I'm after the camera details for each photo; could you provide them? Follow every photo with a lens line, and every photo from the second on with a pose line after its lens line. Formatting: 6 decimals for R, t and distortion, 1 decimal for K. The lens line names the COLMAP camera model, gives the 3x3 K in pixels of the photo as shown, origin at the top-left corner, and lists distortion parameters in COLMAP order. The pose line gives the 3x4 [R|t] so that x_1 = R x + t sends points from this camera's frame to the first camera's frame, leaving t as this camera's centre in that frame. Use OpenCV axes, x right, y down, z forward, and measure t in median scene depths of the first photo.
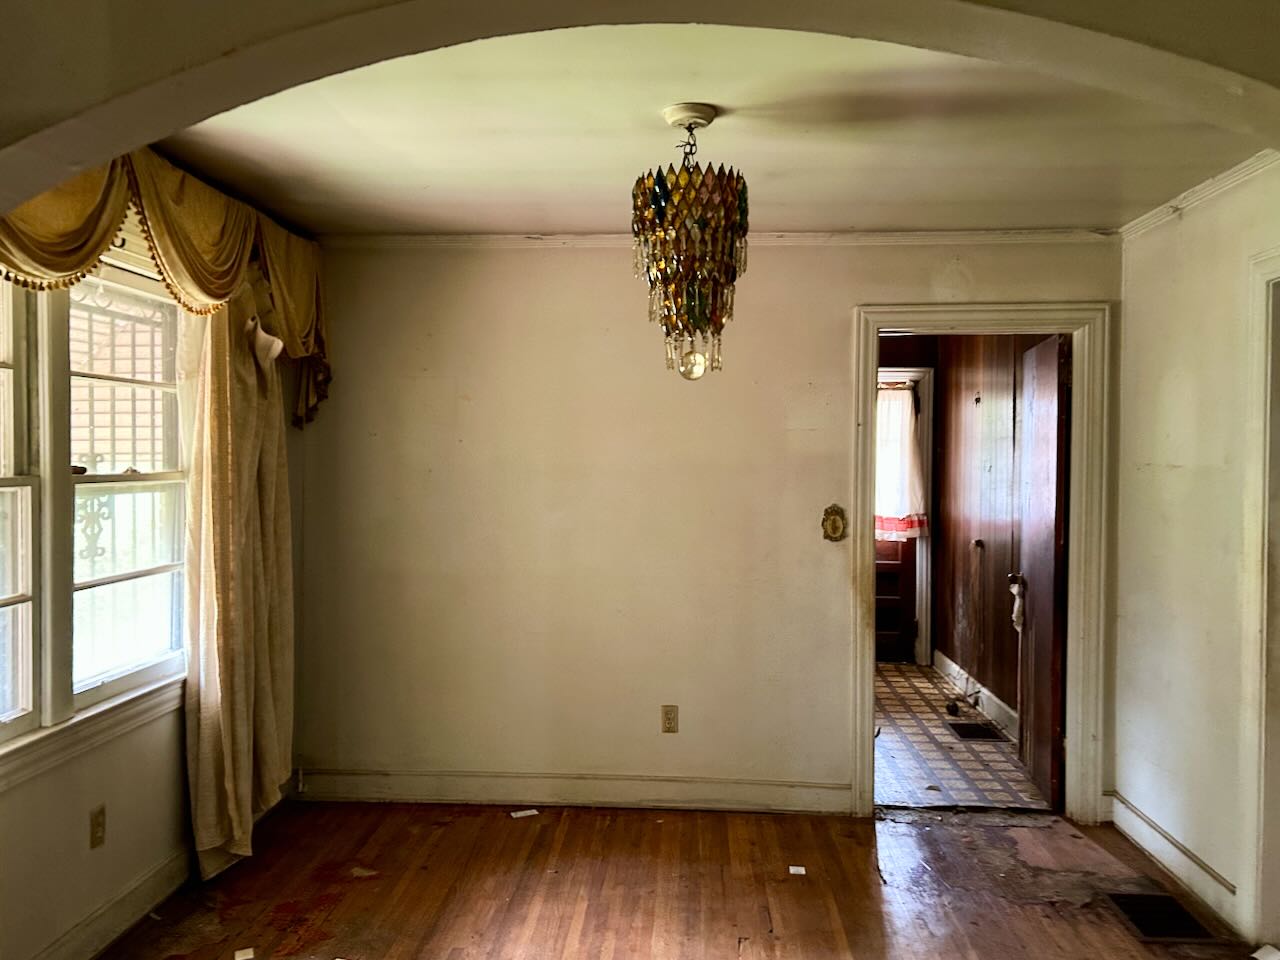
lens RADIAL K [[961.8, 0, 634.7], [0, 961.8, 475.0], [0, 0, 1]] dist [0.039960, -0.036937]
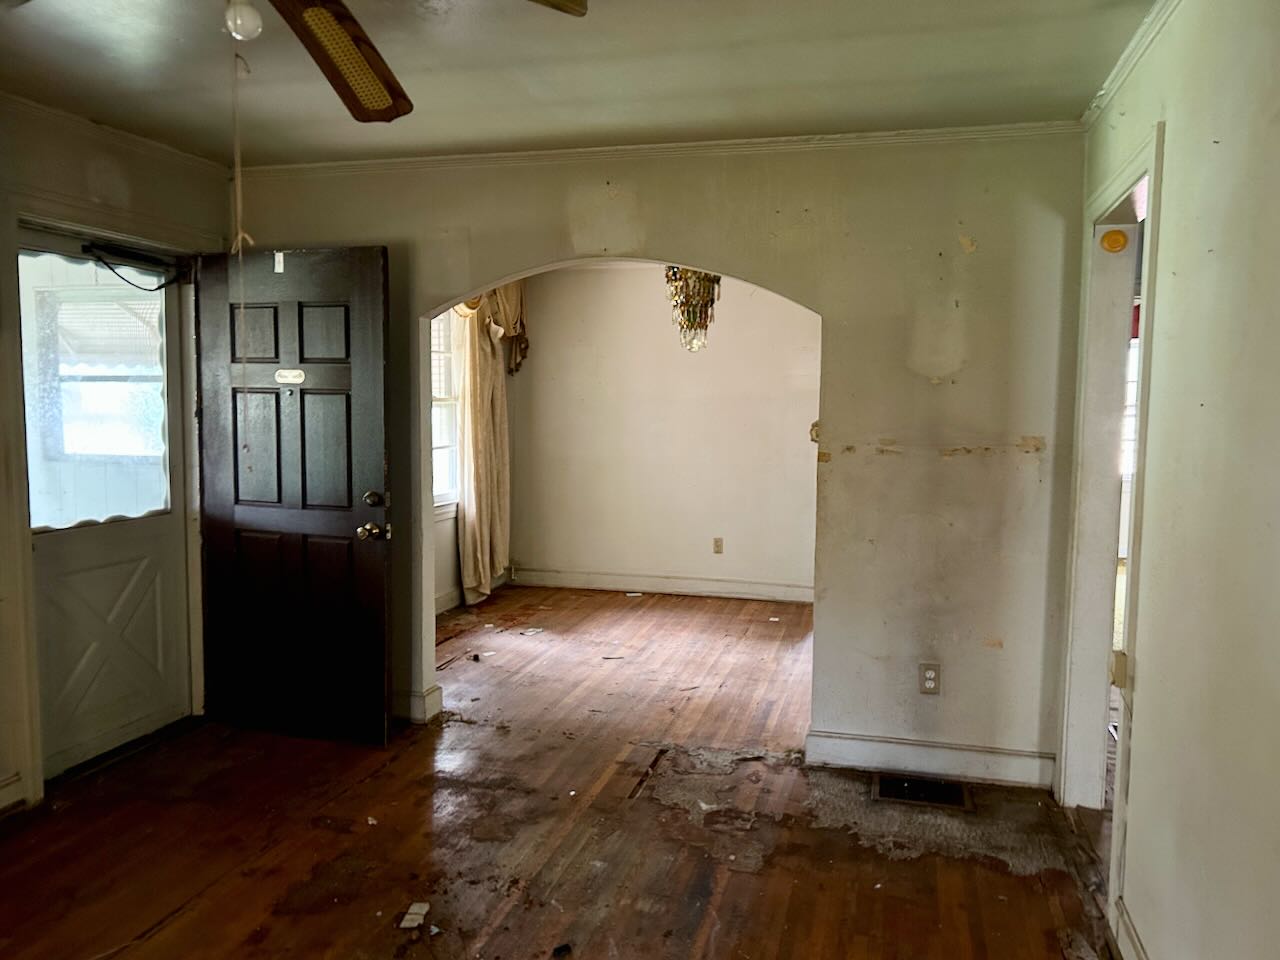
lens RADIAL K [[961.8, 0, 639.3], [0, 961.8, 486.3], [0, 0, 1]] dist [0.039960, -0.036937]
pose [[0.980881, 0.021871, -0.193374, 0.262066], [-0.008429, 0.997507, 0.070064, 0.033726], [0.194424, -0.067094, 0.978620, -0.799027]]
